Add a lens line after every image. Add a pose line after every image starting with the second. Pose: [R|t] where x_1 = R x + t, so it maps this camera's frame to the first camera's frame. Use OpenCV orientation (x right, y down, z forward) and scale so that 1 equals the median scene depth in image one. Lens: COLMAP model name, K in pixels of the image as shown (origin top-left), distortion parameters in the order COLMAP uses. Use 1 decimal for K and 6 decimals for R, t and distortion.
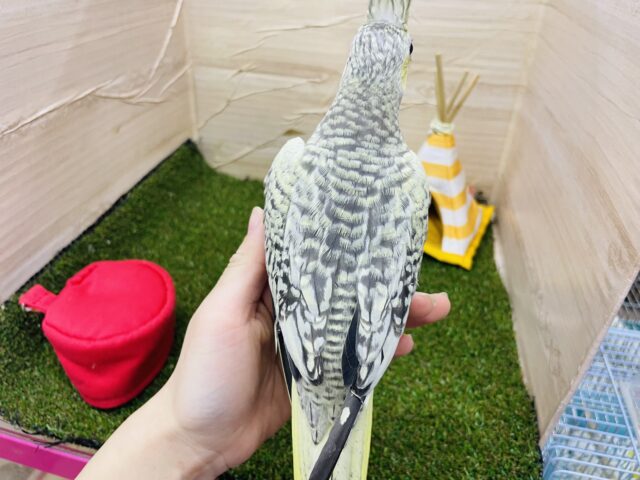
lens RADIAL K [[478.4, 0, 319.8], [0, 478.4, 228.0], [0, 0, 1]] dist [0.008150, -0.045242]
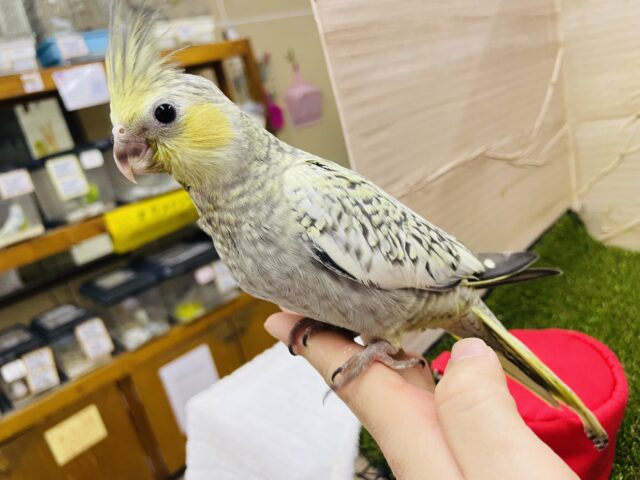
lens RADIAL K [[481.2, 0, 320.0], [0, 481.2, 240.0], [0, 0, 1]] dist [0.005423, -0.079467]
pose [[0.802837, -0.078727, -0.590978, -0.148849], [-0.043722, 0.980800, -0.190053, 0.060479], [0.594593, 0.178420, 0.783980, 0.081693]]
